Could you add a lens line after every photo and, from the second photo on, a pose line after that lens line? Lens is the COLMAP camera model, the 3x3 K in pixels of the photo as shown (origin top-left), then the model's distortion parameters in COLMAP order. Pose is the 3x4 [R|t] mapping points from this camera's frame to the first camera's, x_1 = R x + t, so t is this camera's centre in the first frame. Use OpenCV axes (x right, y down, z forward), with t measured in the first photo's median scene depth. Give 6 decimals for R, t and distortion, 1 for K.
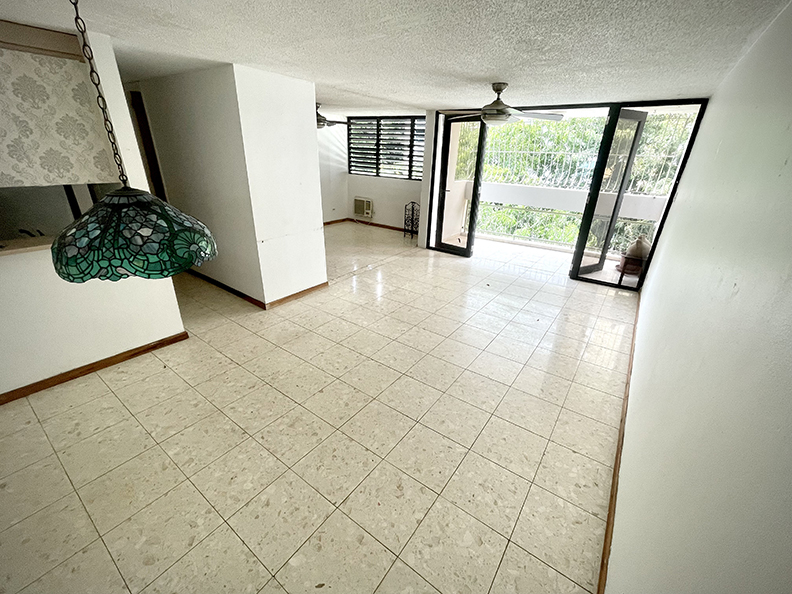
lens RADIAL K [[334.7, 0, 396.0], [0, 334.7, 297.0], [0, 0, 1]] dist [-0.001434, -0.000133]
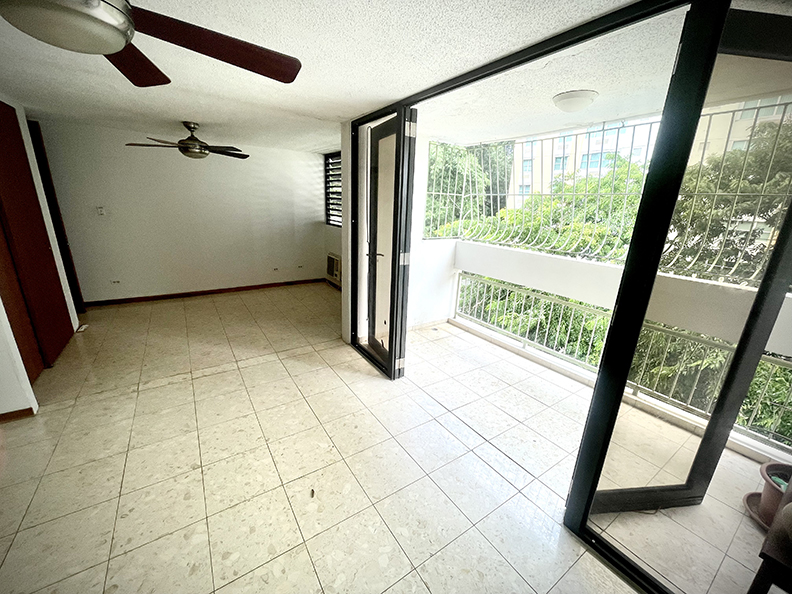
lens RADIAL K [[324.4, 0, 397.7], [0, 324.4, 284.0], [0, 0, 1]] dist [-0.000285, 0.000024]
pose [[0.945835, 0.080969, -0.314390, 0.359962], [-0.137476, 0.977180, -0.161927, -0.174843], [0.294105, 0.196377, 0.935381, 0.488468]]
